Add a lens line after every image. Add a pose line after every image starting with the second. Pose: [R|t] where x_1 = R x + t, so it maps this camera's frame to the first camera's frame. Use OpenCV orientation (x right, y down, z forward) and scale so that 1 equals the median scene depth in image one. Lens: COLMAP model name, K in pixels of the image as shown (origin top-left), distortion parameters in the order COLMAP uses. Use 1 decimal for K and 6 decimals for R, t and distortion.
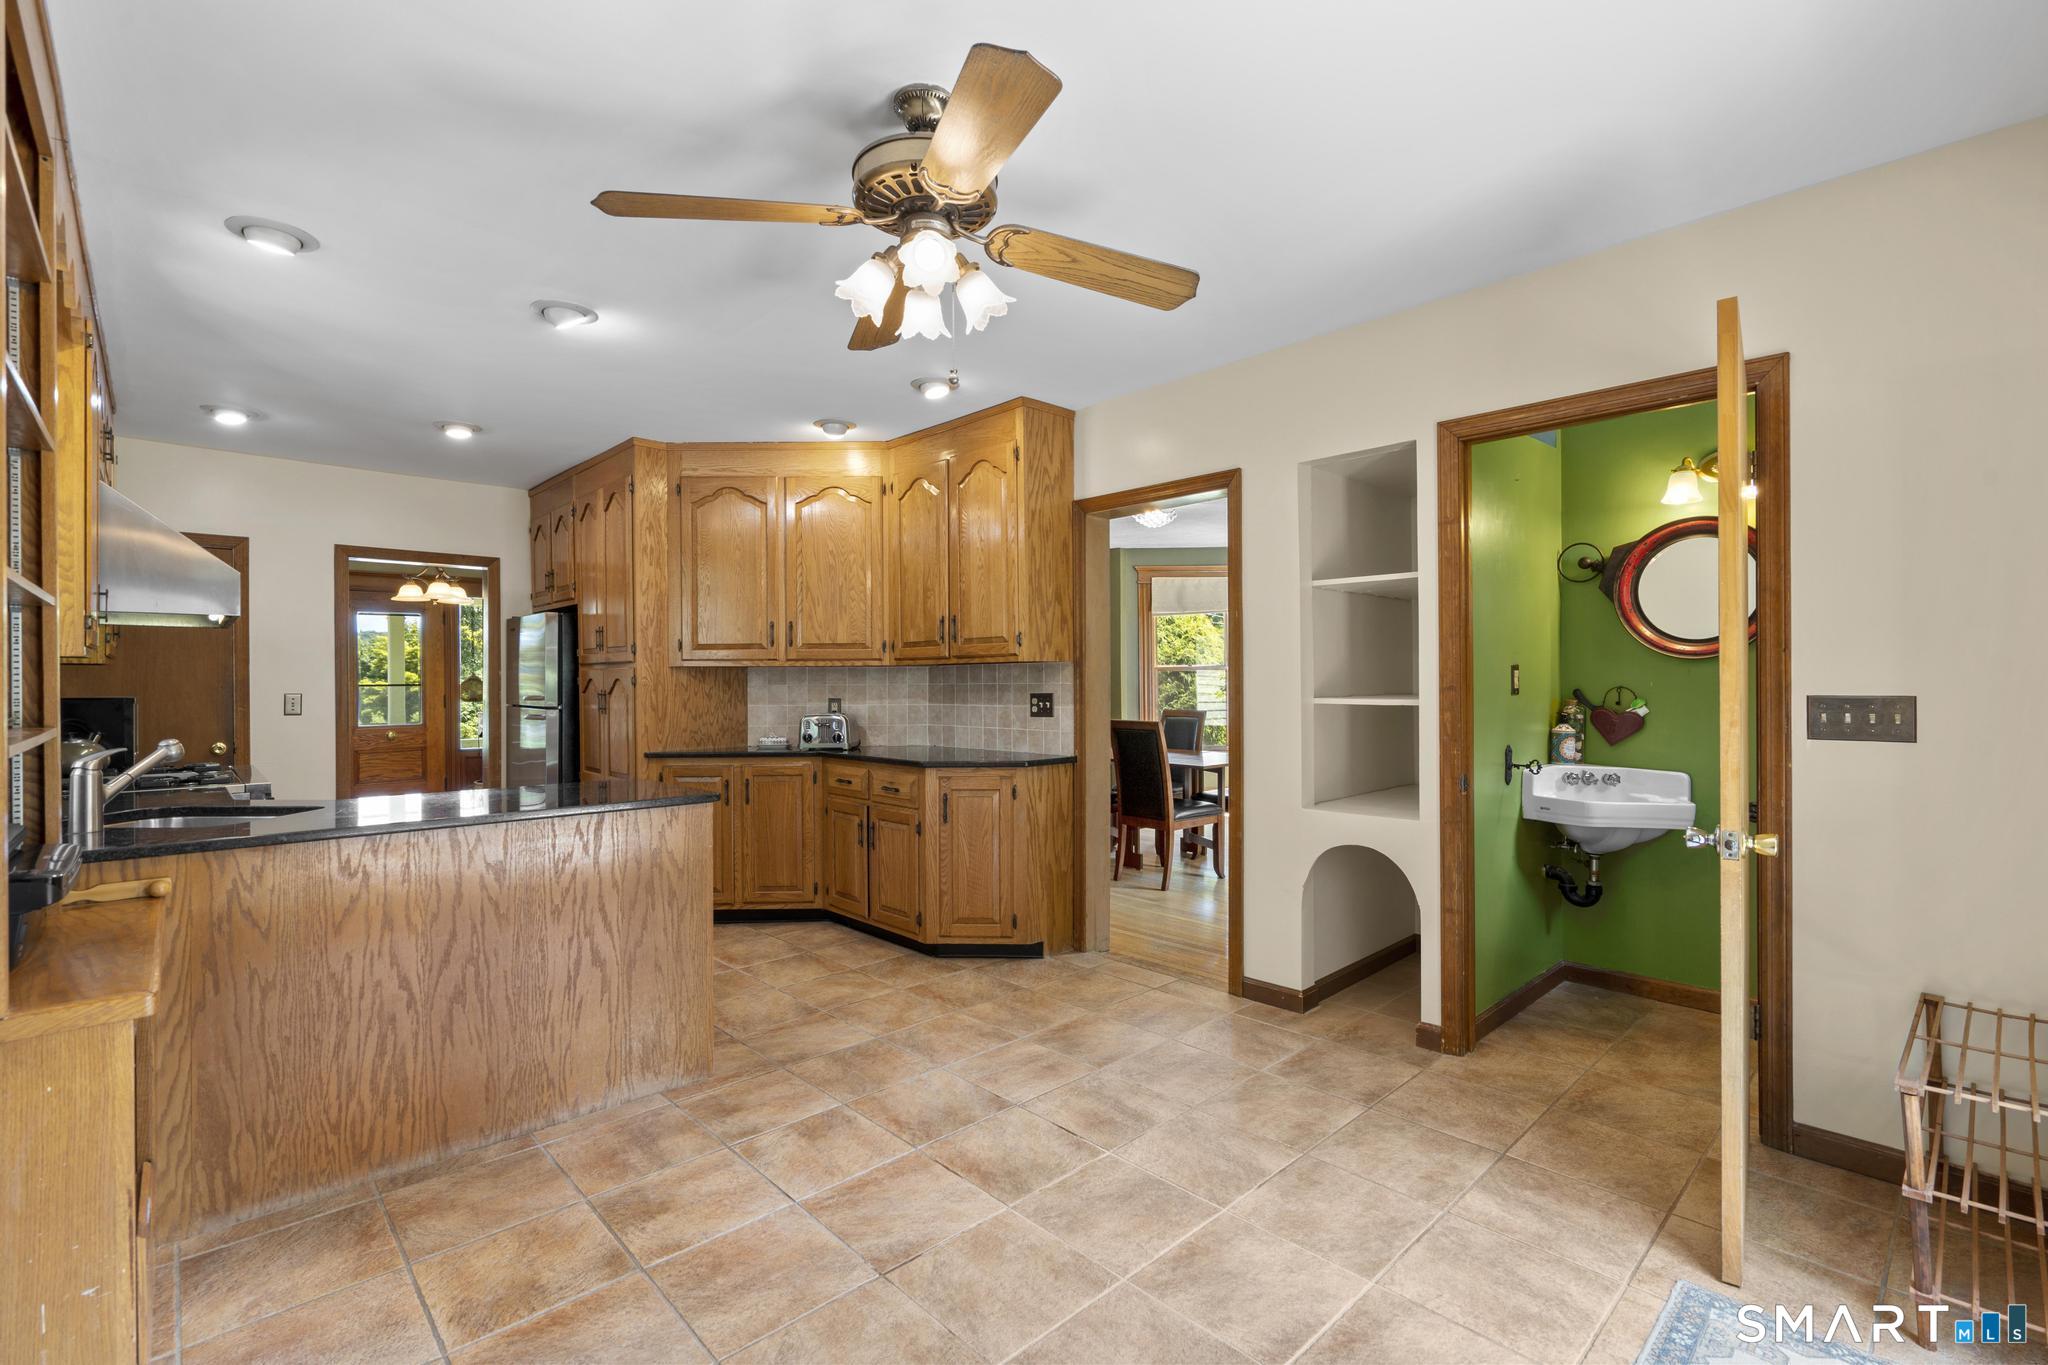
lens RADIAL K [[917.2, 0, 1024.0], [0, 917.2, 682.5], [0, 0, 1]] dist [-0.008923, 0.004911]
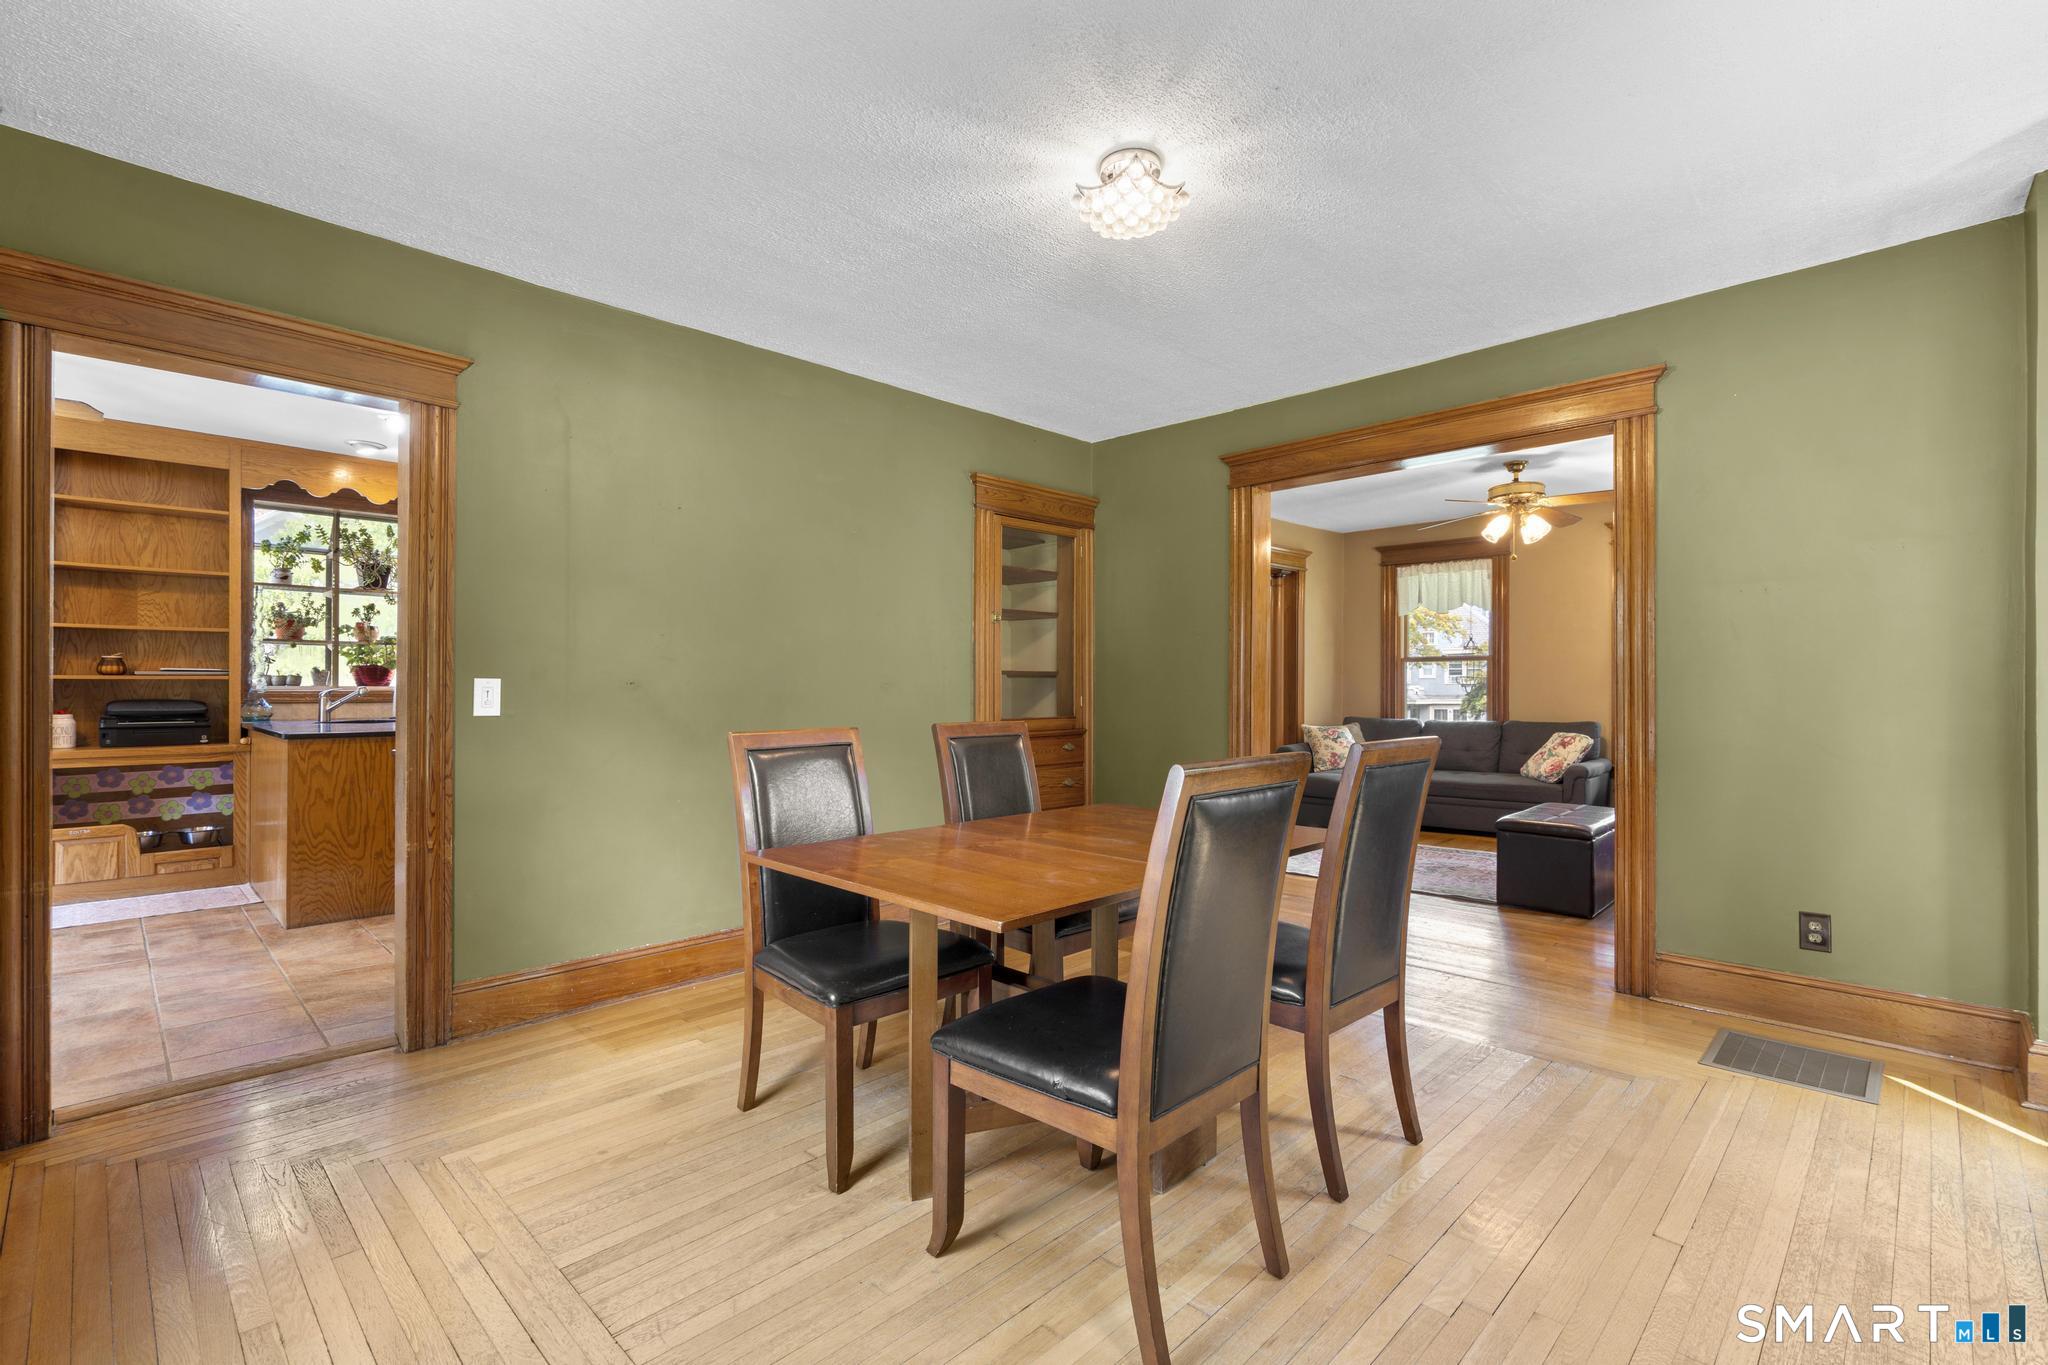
lens RADIAL K [[917.2, 0, 1024.0], [0, 917.2, 682.5], [0, 0, 1]] dist [-0.008923, 0.004911]
pose [[0.035197, 0.004031, -0.999372, 0.947607], [-0.006379, 0.999972, 0.003809, 0.023306], [0.999360, 0.006241, 0.035222, 1.755506]]
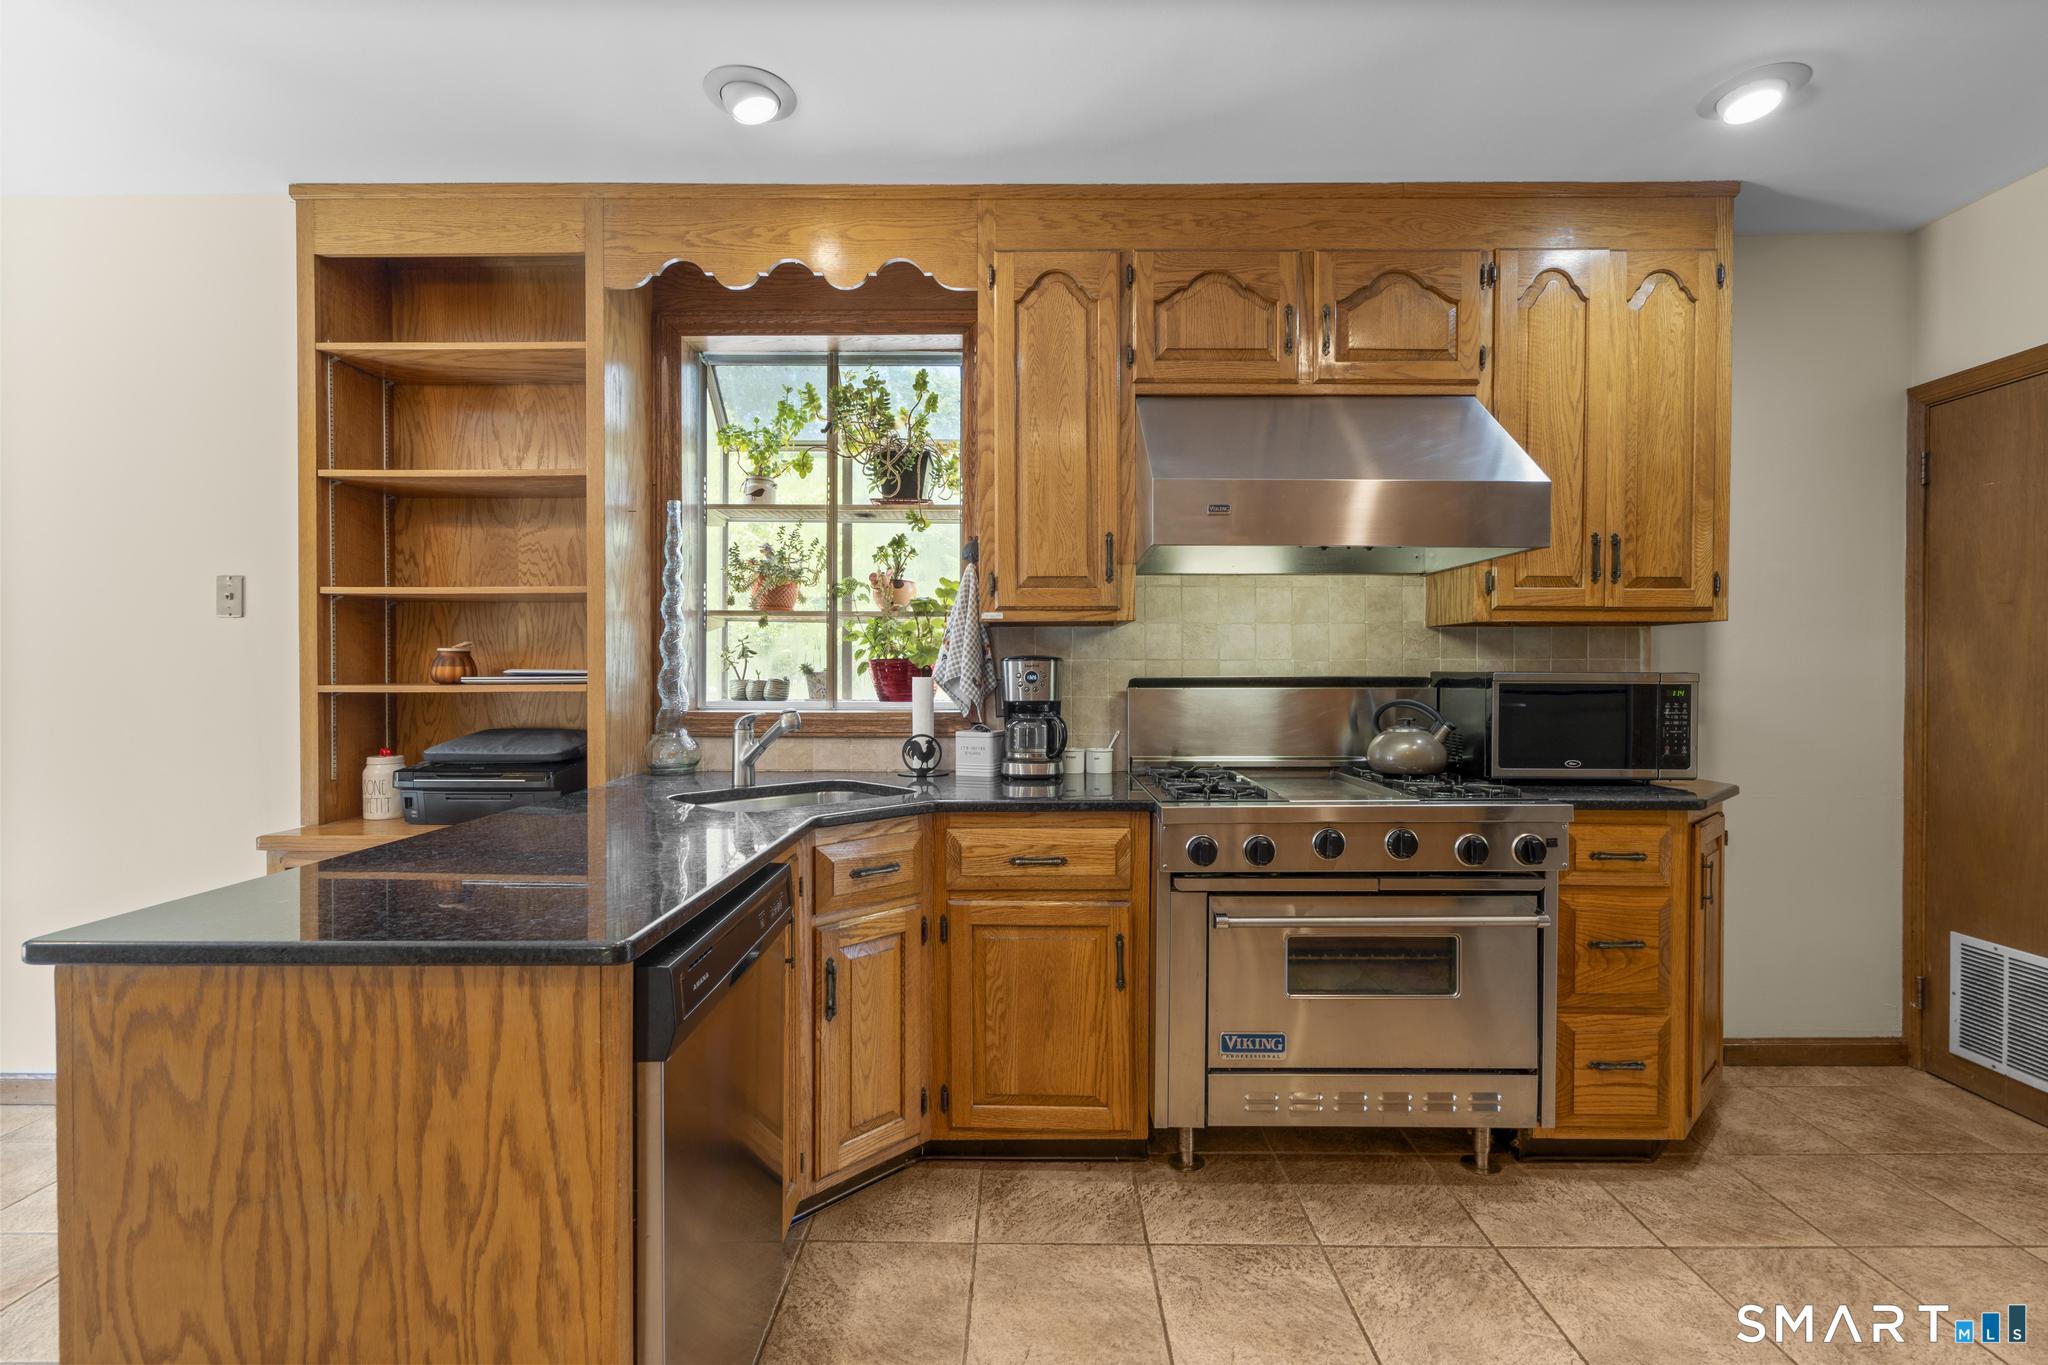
lens RADIAL K [[917.2, 0, 1024.0], [0, 917.2, 682.5], [0, 0, 1]] dist [-0.008923, 0.004911]
pose [[-0.692145, 0.010940, -0.721676, -0.286996], [0.000615, 0.999894, 0.014567, 0.014884], [0.721758, 0.009639, -0.692078, 1.261968]]
